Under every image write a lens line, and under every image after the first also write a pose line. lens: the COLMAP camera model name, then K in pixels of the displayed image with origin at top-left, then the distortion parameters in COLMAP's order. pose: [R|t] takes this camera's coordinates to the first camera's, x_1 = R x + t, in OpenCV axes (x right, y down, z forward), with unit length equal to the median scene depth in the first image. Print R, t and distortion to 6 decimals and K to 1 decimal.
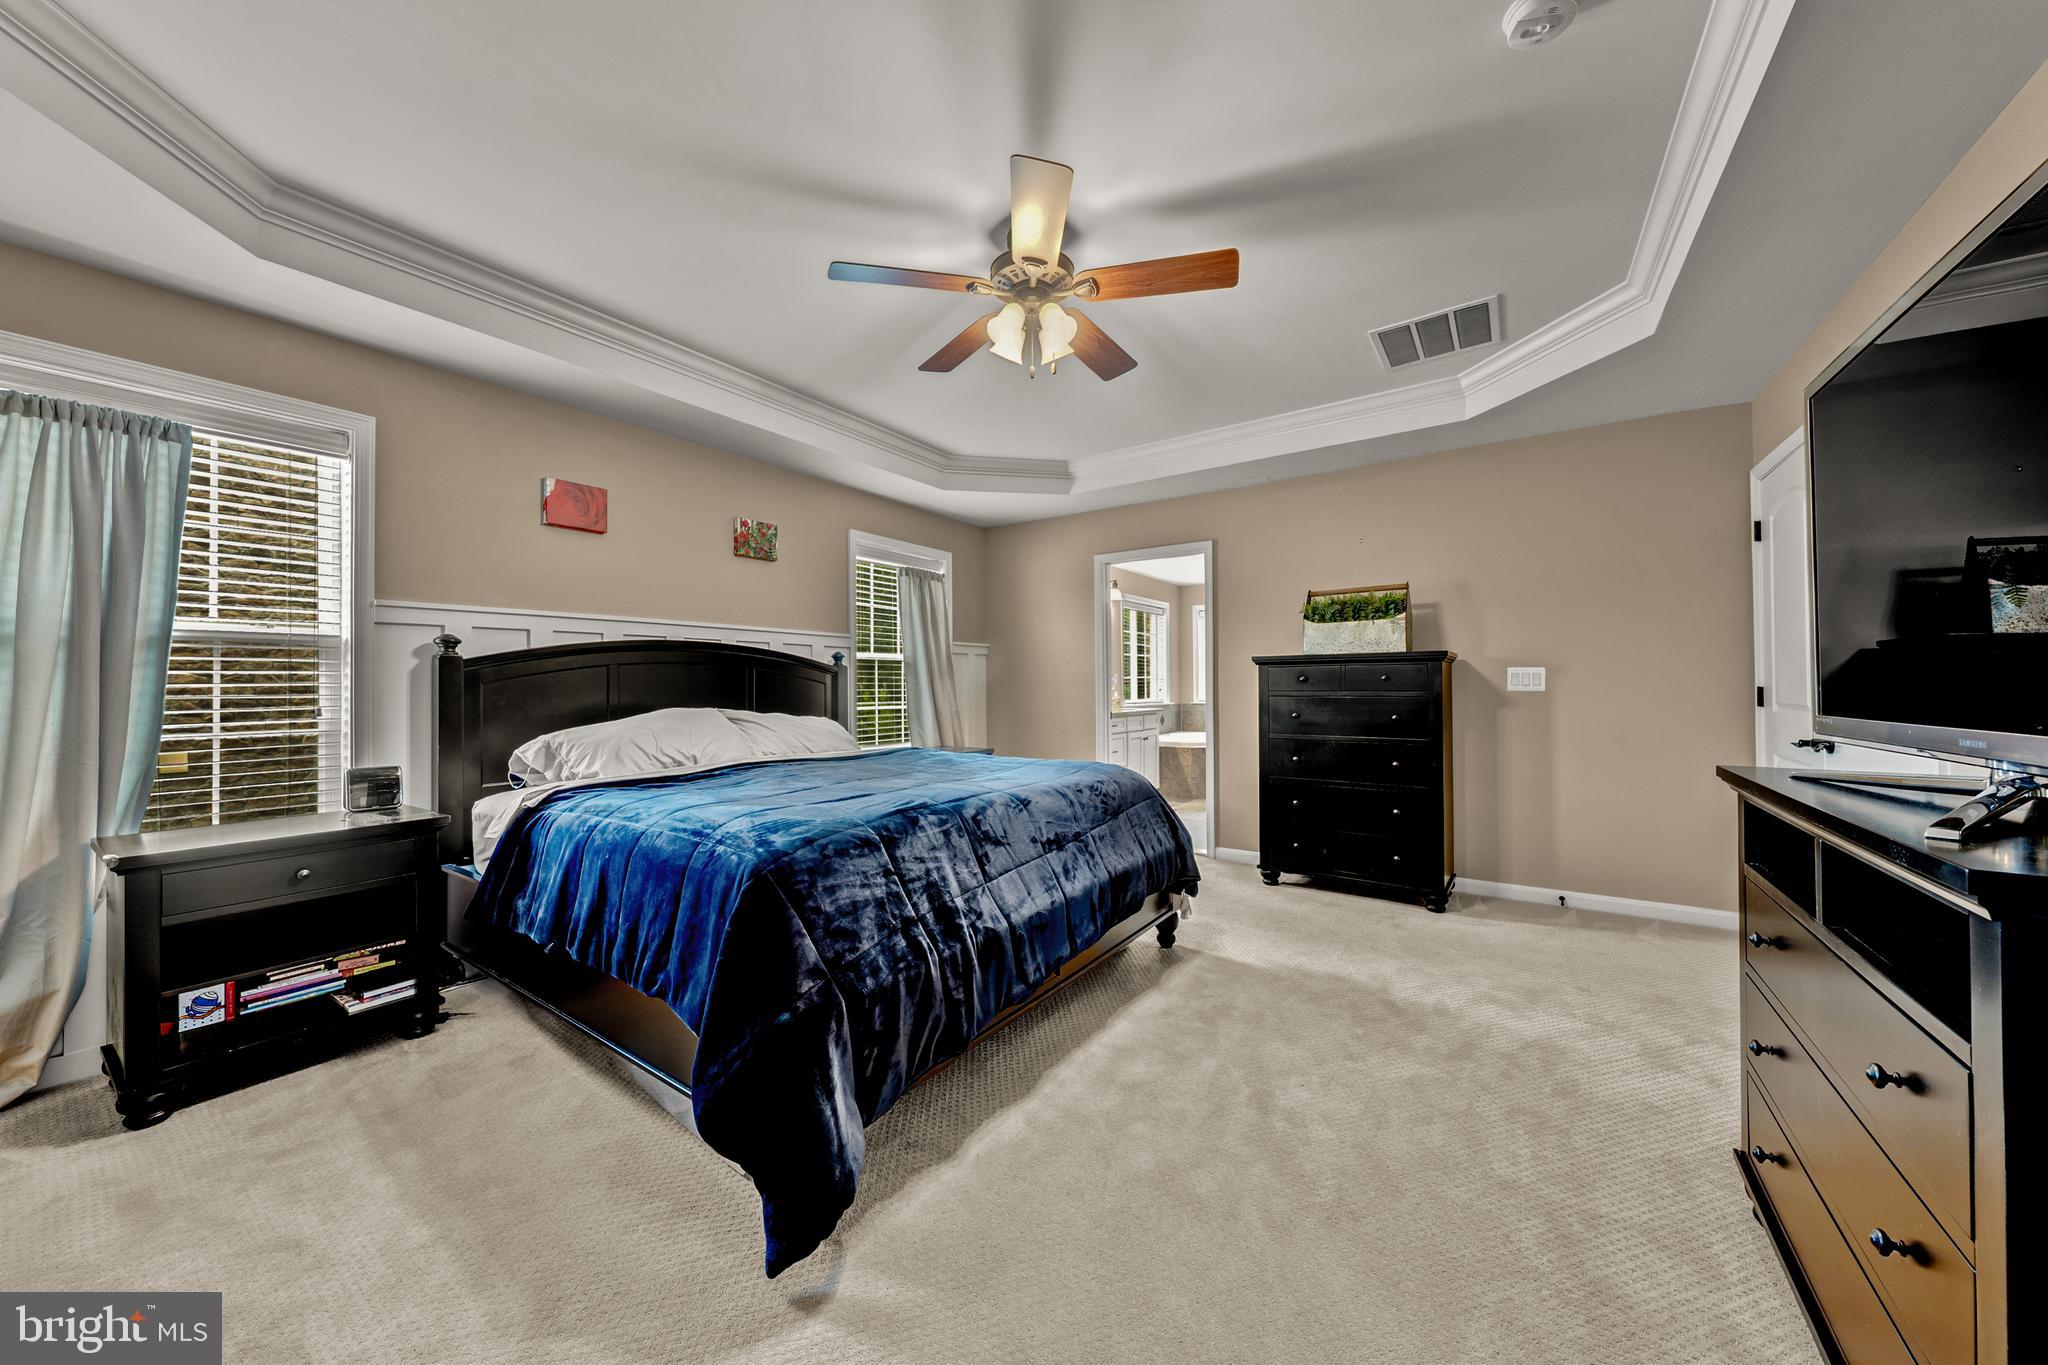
lens RADIAL K [[703.7, 0, 1016.7], [0, 703.7, 678.0], [0, 0, 1]] dist [-0.001946, -0.000209]
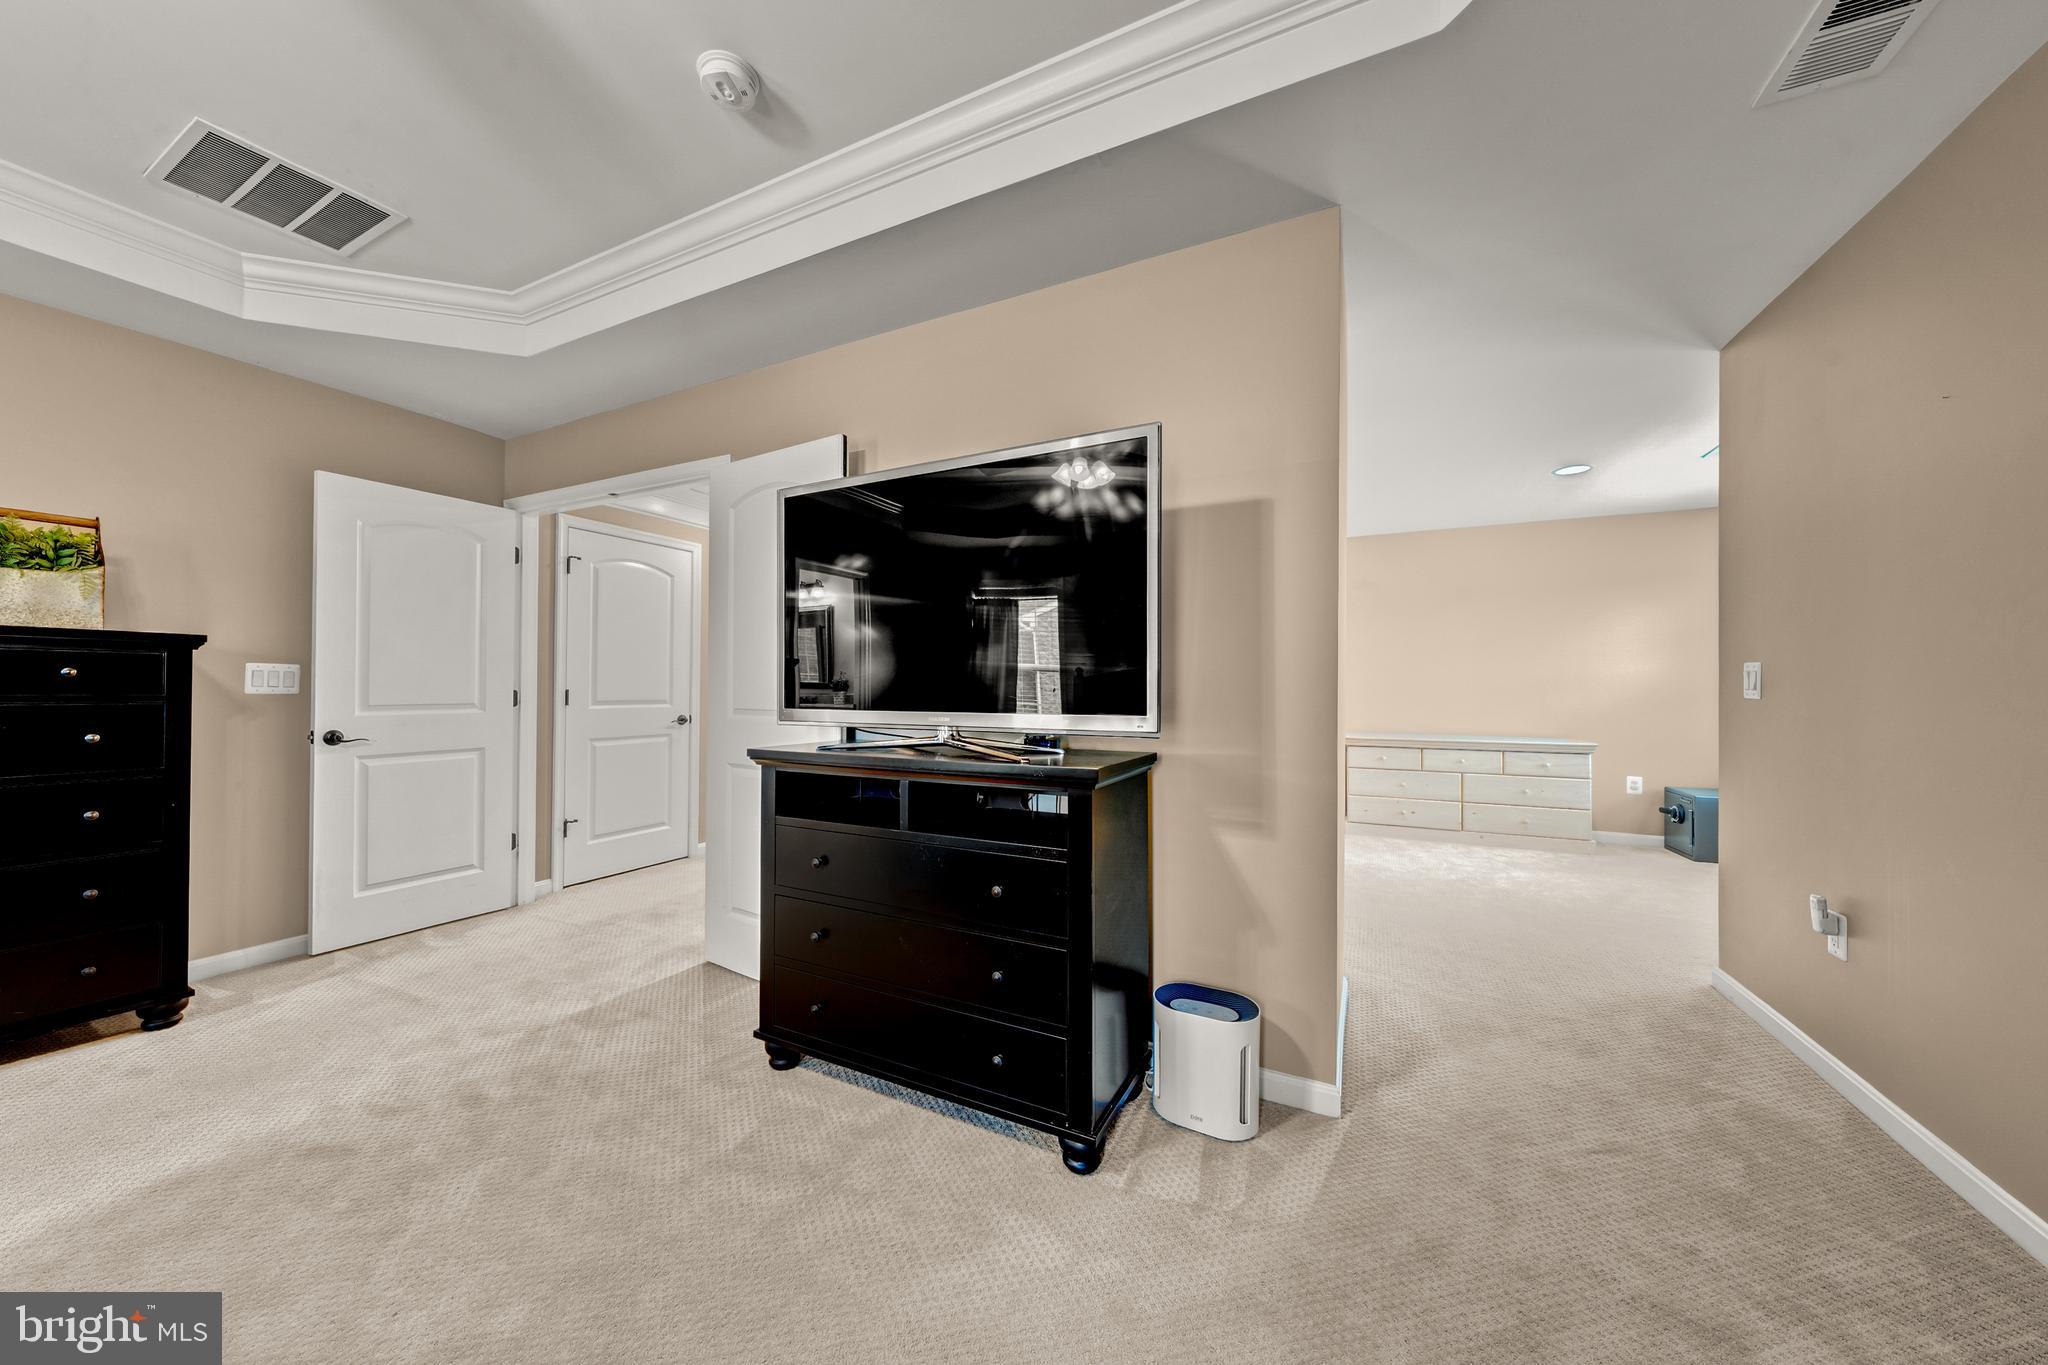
lens RADIAL K [[703.7, 0, 1016.7], [0, 703.7, 678.0], [0, 0, 1]] dist [-0.001946, -0.000209]
pose [[-0.135558, 0.021224, 0.990542, -0.213948], [-0.016298, 0.999587, -0.023648, 0.007454], [-0.990635, -0.019350, -0.135156, 0.372064]]
